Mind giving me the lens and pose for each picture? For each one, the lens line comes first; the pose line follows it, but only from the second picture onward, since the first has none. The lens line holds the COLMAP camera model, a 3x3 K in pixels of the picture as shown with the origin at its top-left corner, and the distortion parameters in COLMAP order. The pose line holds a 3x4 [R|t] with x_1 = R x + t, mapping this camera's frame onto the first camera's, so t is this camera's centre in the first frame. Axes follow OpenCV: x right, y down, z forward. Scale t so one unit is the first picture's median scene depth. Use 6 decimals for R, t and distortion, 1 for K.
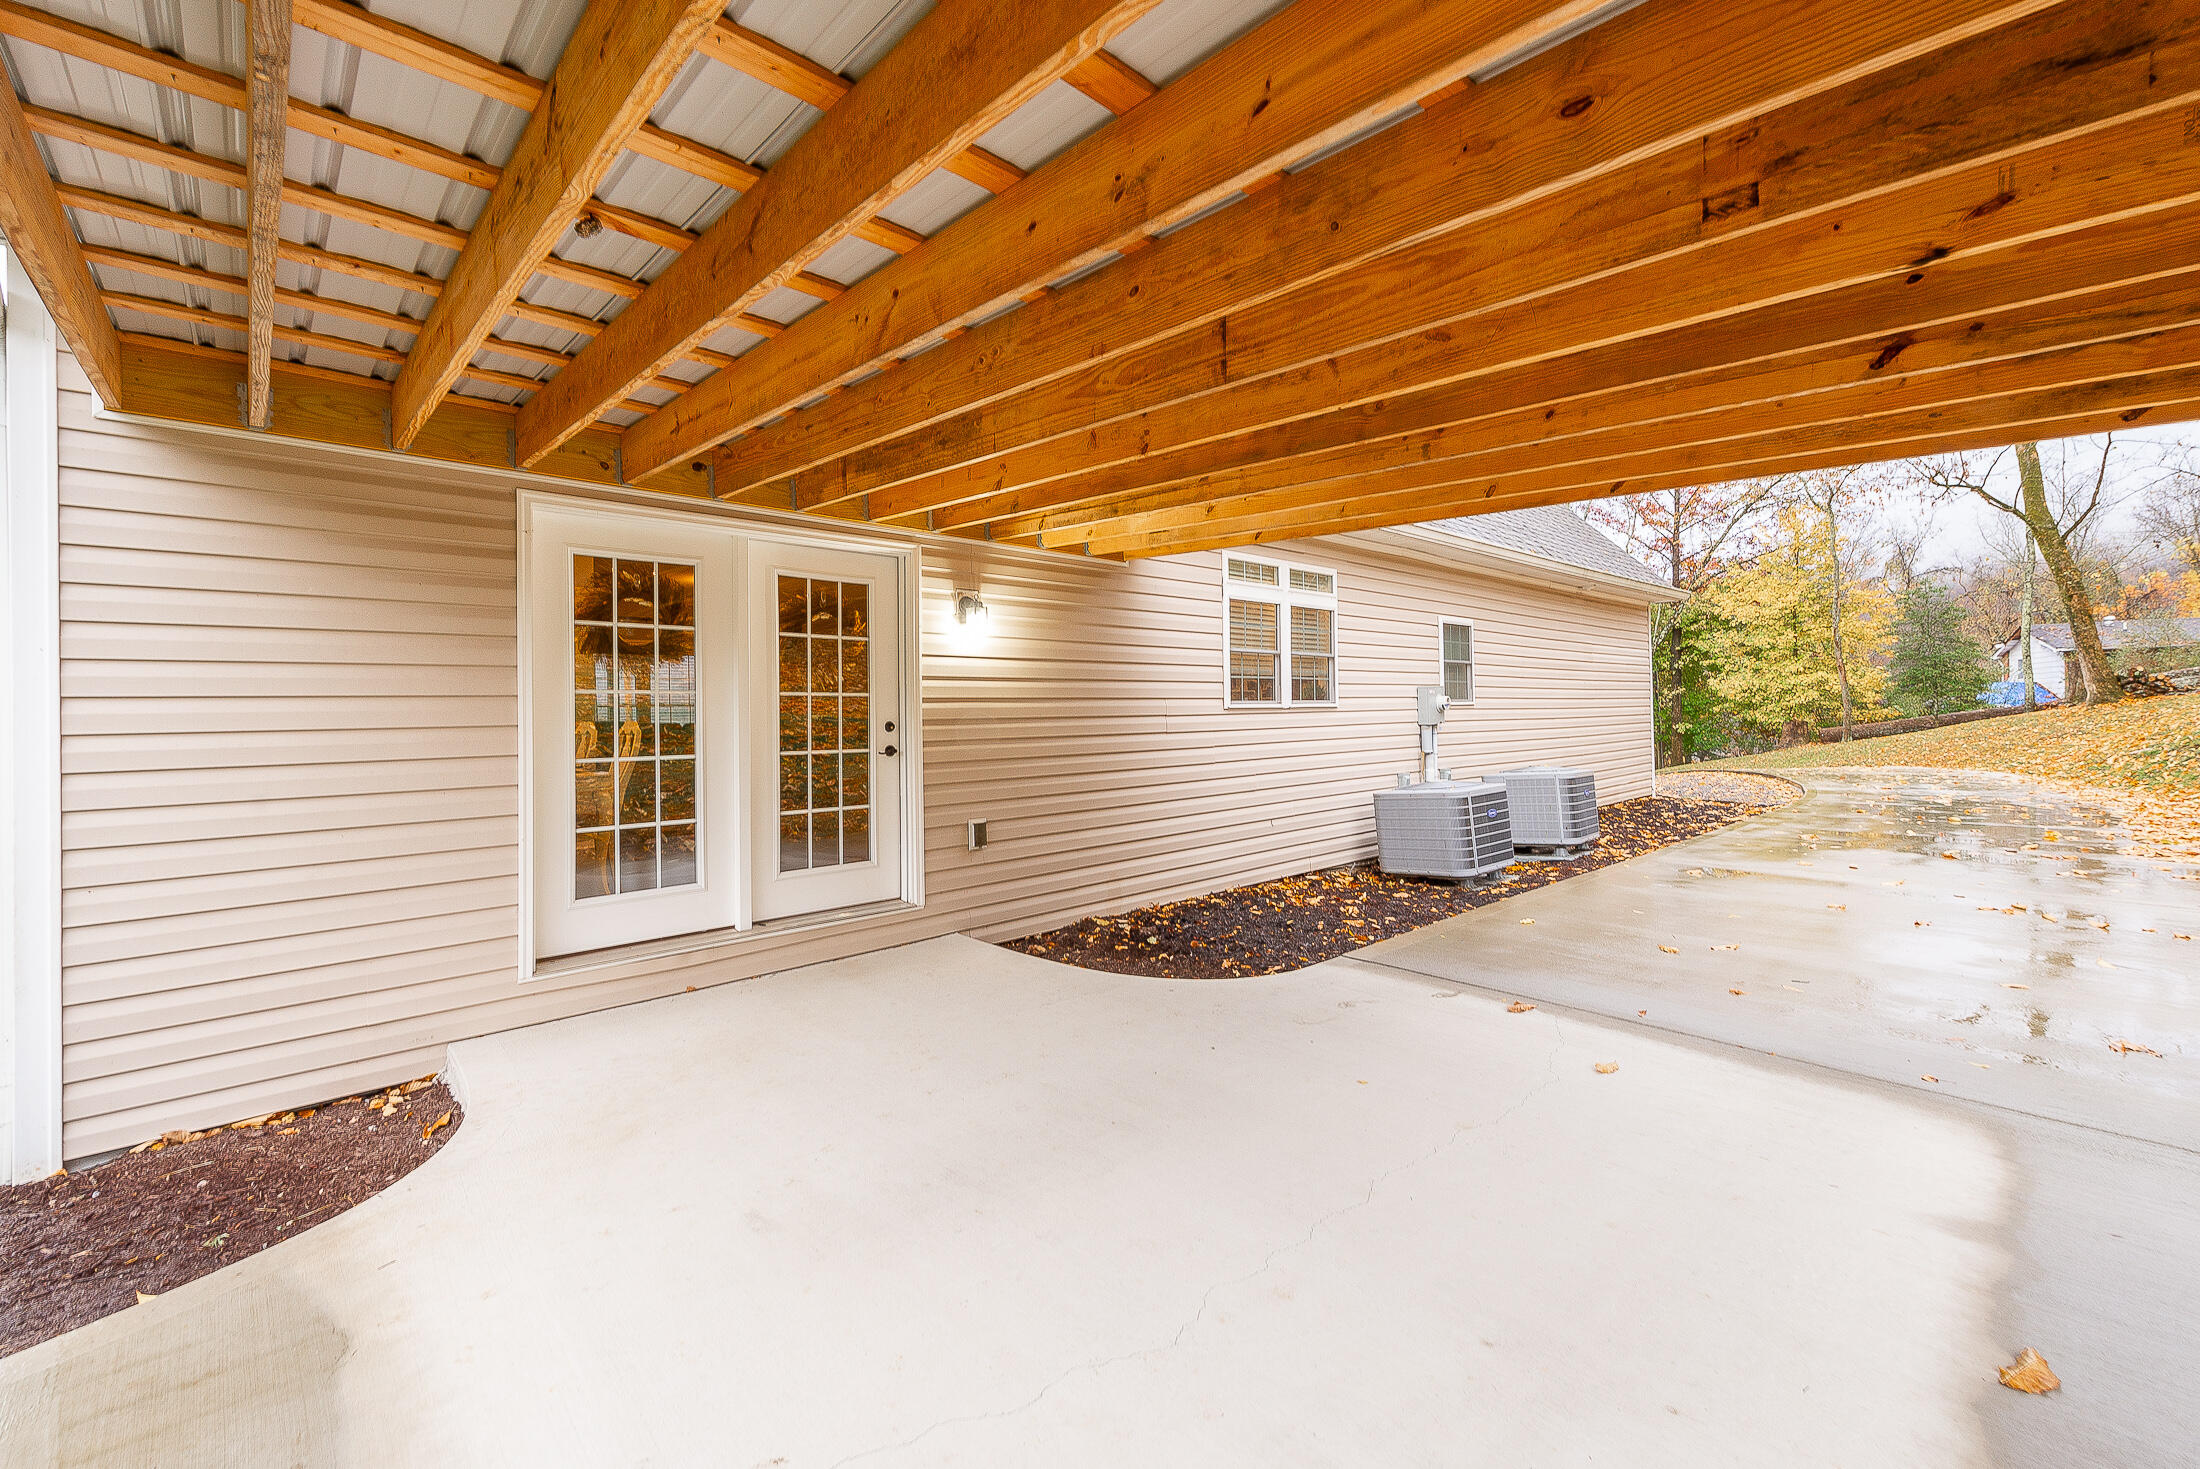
lens RADIAL K [[877.5, 0, 1106.8], [0, 877.5, 704.5], [0, 0, 1]] dist [0.013915, -0.000075]
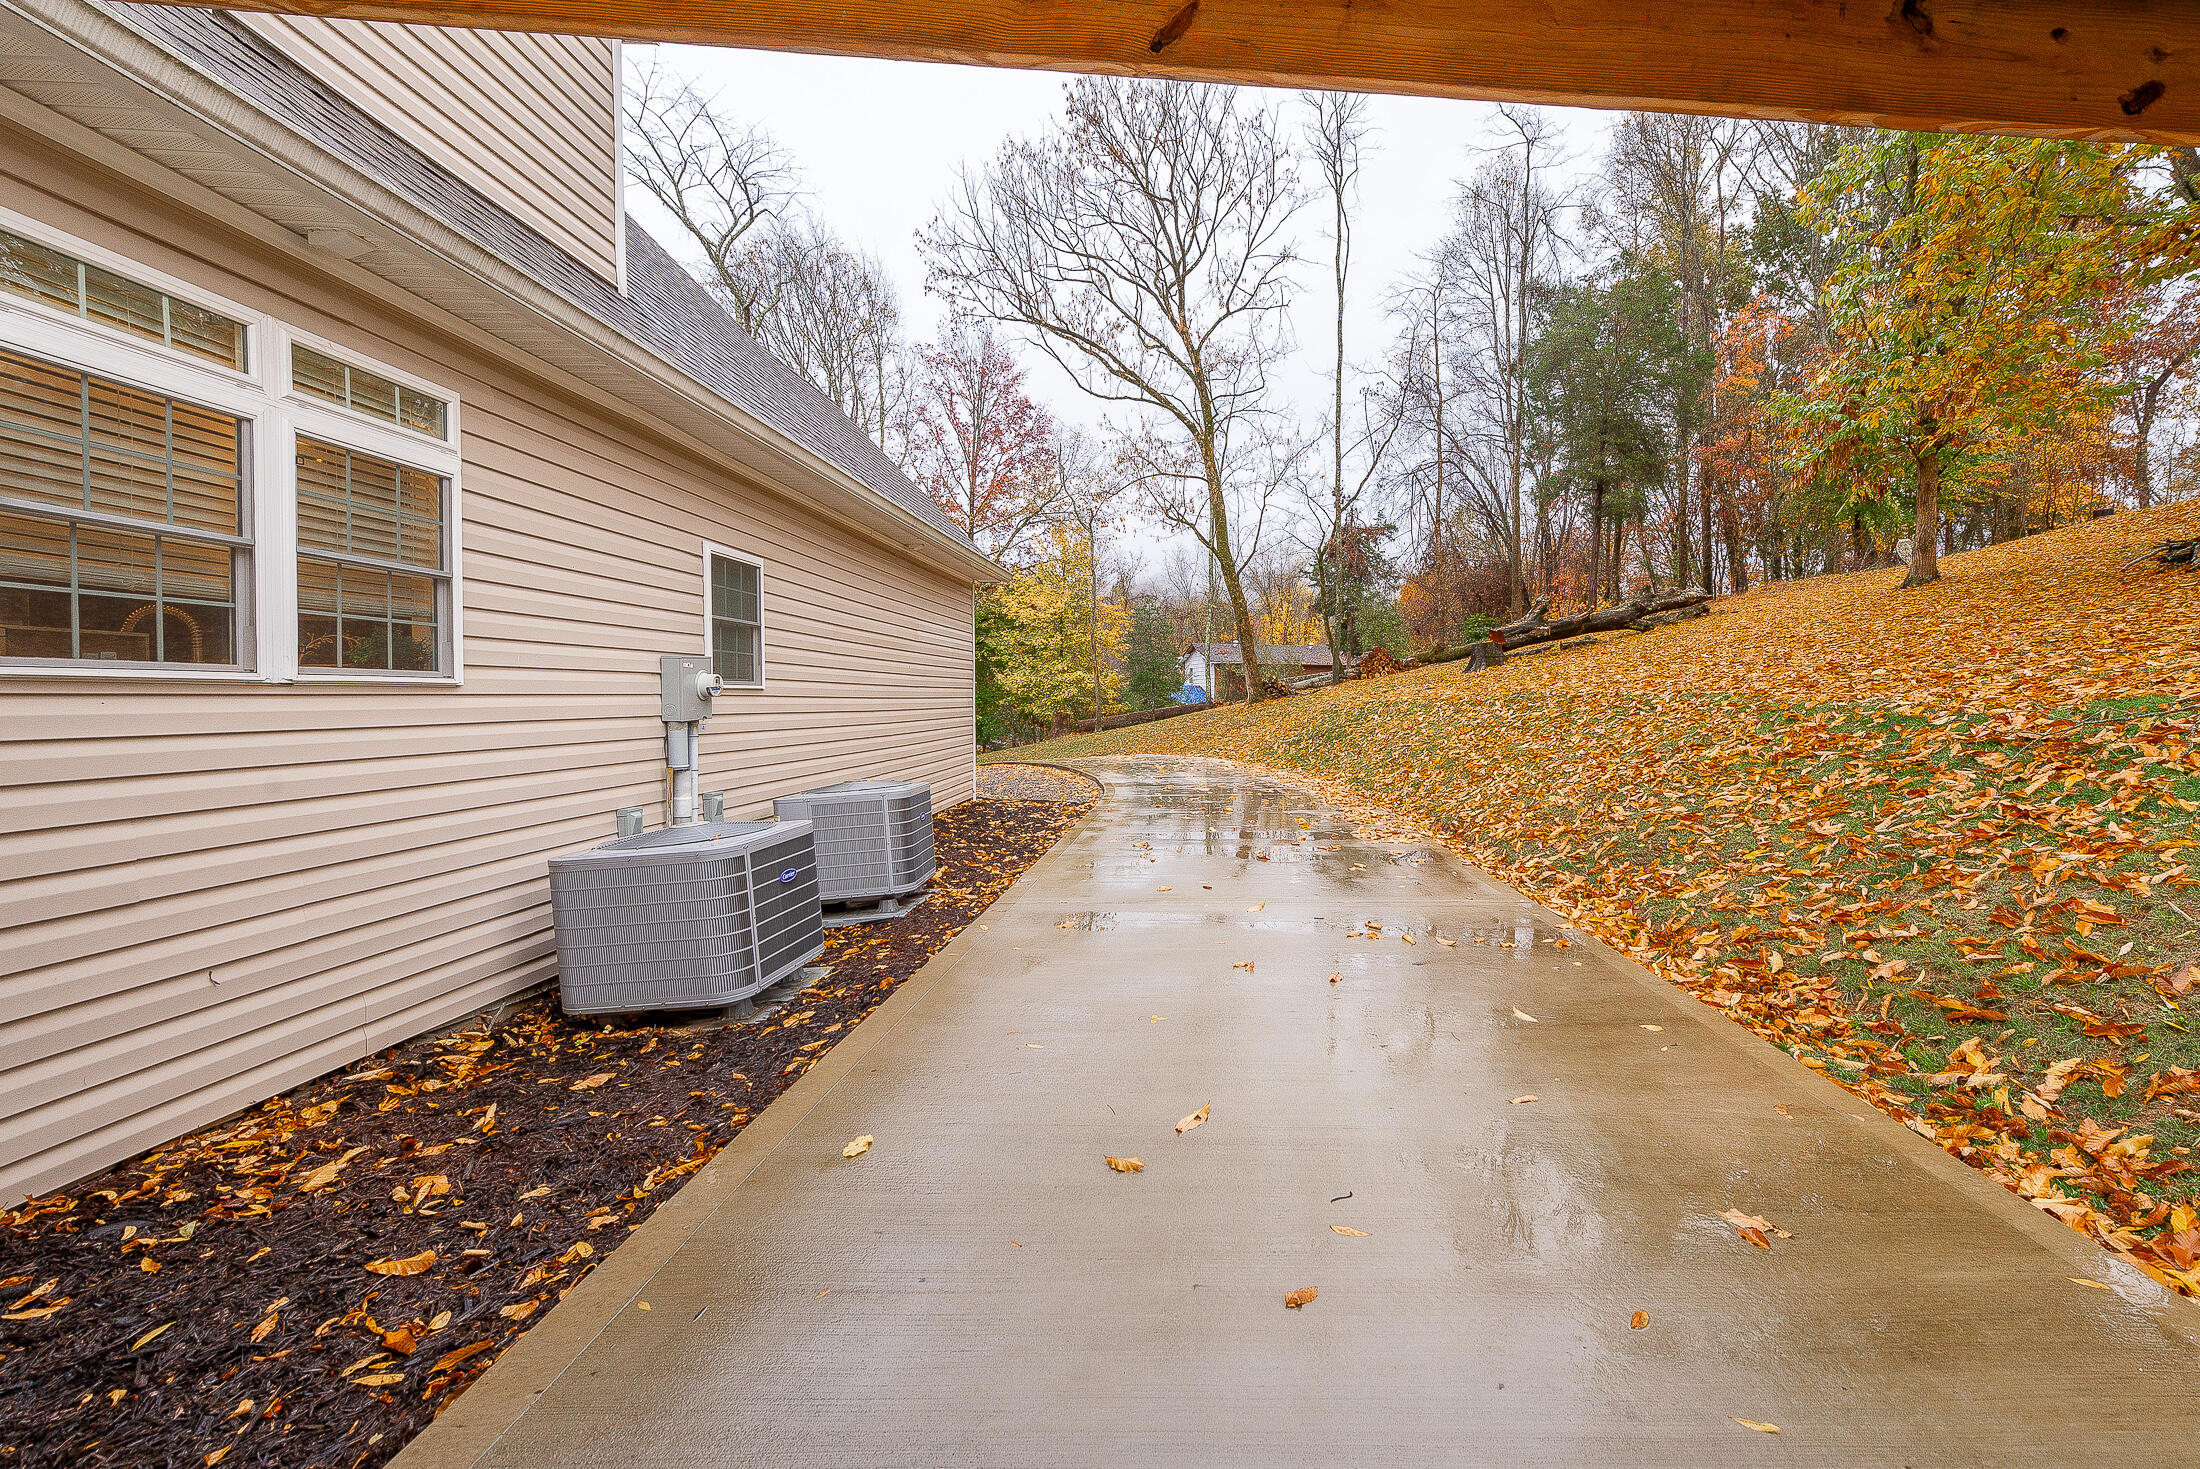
lens RADIAL K [[917.1, 0, 1239.5], [0, 917.1, 724.6], [0, 0, 1]] dist [0.003462, -0.000033]
pose [[0.646598, -0.001897, 0.762828, 0.136332], [-0.023756, 0.999462, 0.022622, 0.002462], [-0.762461, -0.032749, 0.646205, 0.311852]]
